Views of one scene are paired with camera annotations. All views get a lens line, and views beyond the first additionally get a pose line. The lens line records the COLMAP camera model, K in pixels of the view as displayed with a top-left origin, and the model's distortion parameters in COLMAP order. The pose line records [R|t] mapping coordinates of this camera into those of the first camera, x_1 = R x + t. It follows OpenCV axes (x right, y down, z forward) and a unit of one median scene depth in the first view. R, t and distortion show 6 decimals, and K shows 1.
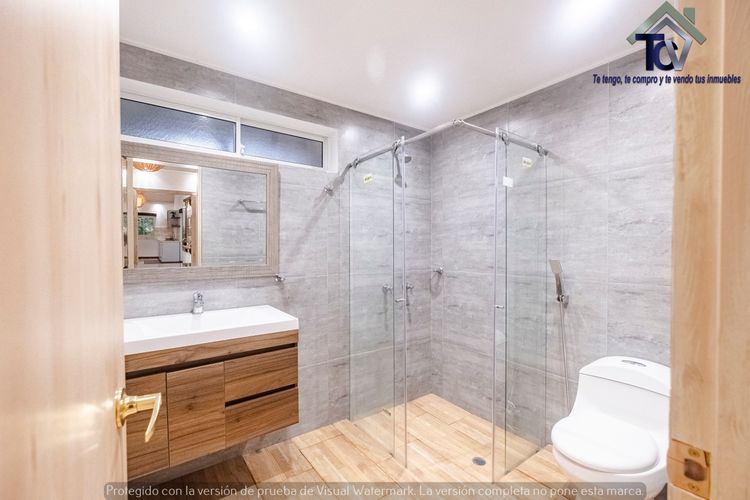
lens RADIAL K [[334.0, 0, 374.7], [0, 334.0, 249.4], [0, 0, 1]] dist [-0.002579, 0.000003]
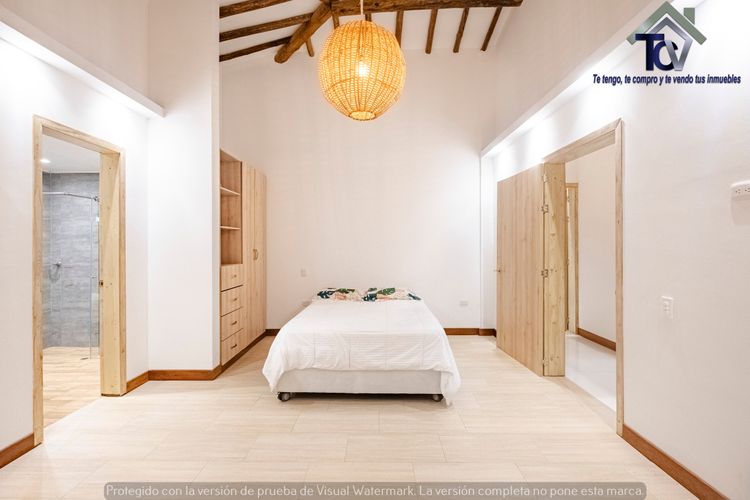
lens RADIAL K [[334.0, 0, 375.2], [0, 334.0, 248.7], [0, 0, 1]] dist [-0.002579, 0.000003]
pose [[0.592619, -0.001450, 0.805482, -0.188808], [0.005126, 0.999985, -0.001971, 0.002715], [-0.805467, 0.005297, 0.592617, -1.156503]]
